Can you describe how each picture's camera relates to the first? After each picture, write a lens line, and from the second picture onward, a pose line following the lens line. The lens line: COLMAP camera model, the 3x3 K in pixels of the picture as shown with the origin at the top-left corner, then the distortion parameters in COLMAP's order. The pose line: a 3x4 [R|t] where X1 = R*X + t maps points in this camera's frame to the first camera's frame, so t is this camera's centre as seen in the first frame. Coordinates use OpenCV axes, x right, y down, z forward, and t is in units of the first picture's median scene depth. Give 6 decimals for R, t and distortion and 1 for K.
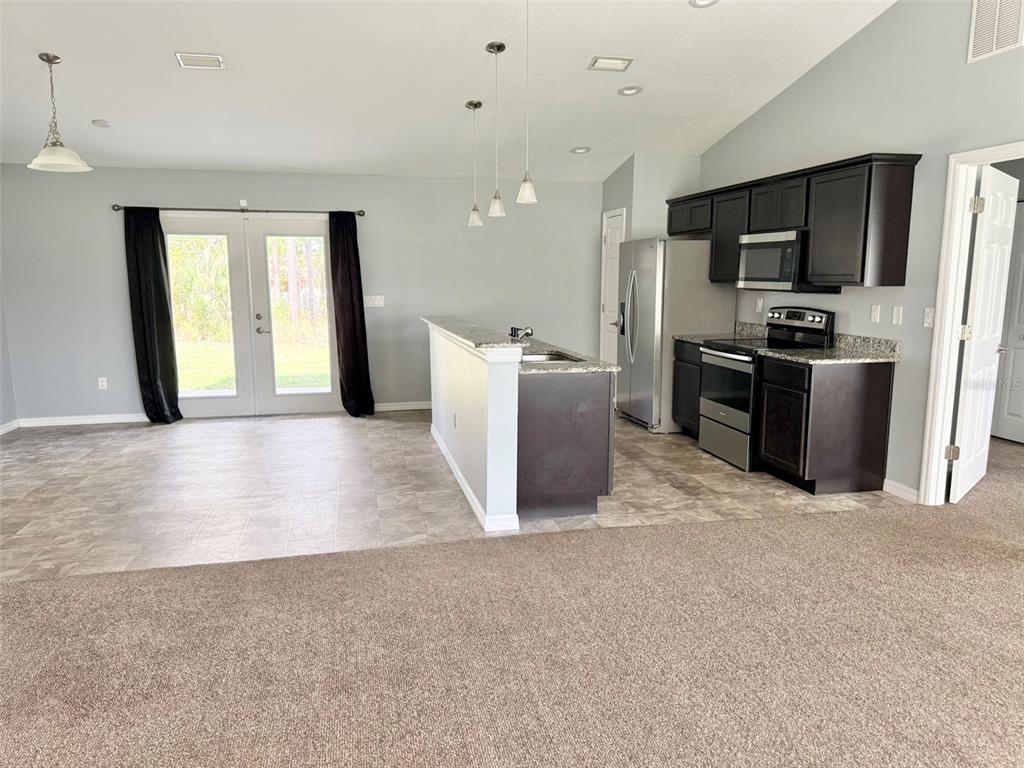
lens RADIAL K [[724.3, 0, 512.0], [0, 724.3, 384.0], [0, 0, 1]] dist [0.070356, -0.085119]
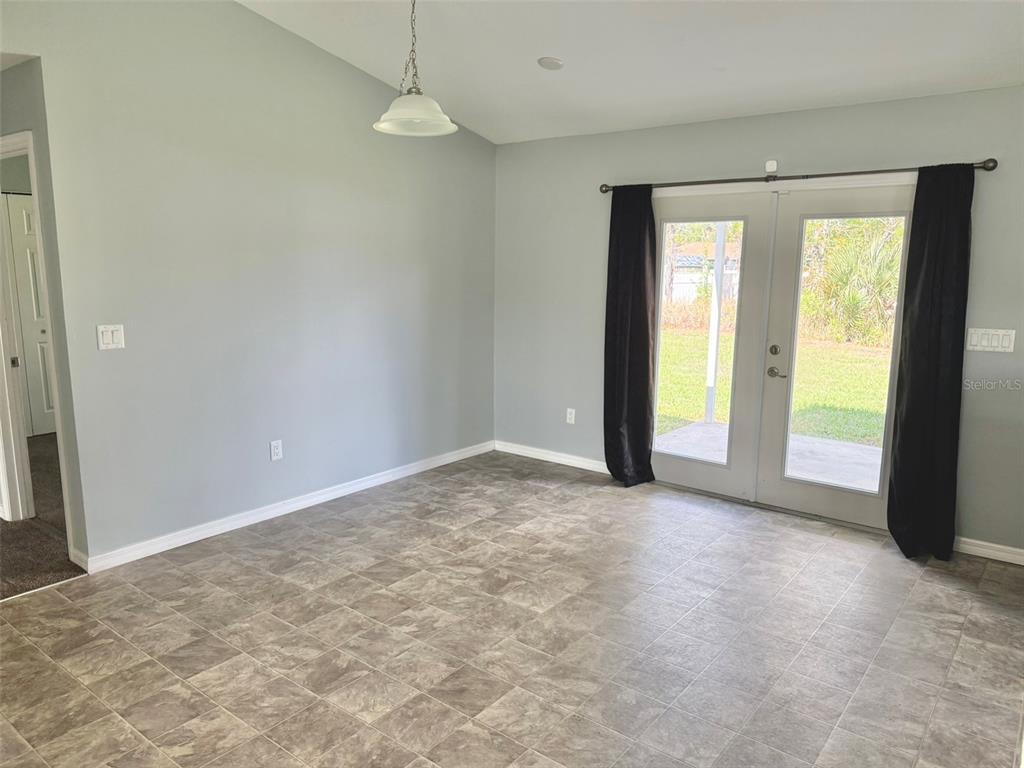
lens RADIAL K [[724.3, 0, 512.0], [0, 724.3, 384.0], [0, 0, 1]] dist [0.070356, -0.085119]
pose [[0.633777, 0.139831, -0.760772, -0.010630], [-0.127020, 0.988987, 0.075961, -0.084789], [0.763015, 0.048491, 0.644559, 0.443482]]
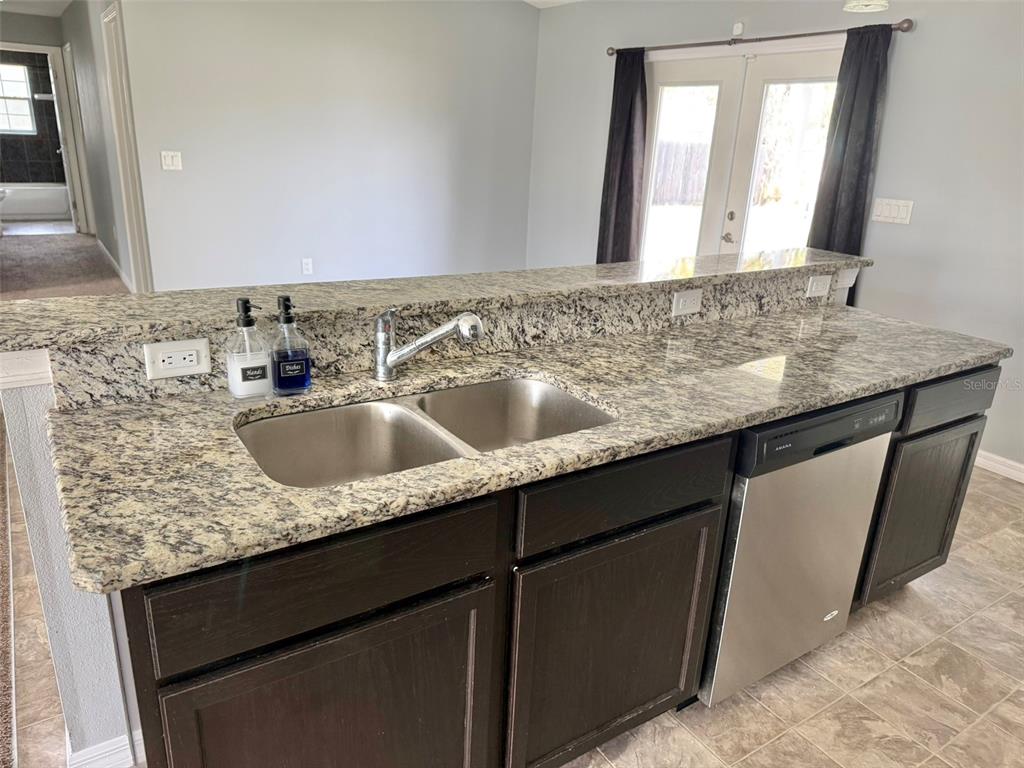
lens RADIAL K [[724.3, 0, 512.0], [0, 724.3, 384.0], [0, 0, 1]] dist [0.070356, -0.085119]
pose [[0.352759, 0.324652, -0.877589, 0.214553], [-0.189167, 0.943259, 0.272908, -0.094427], [0.916393, 0.069740, 0.394157, 0.592533]]
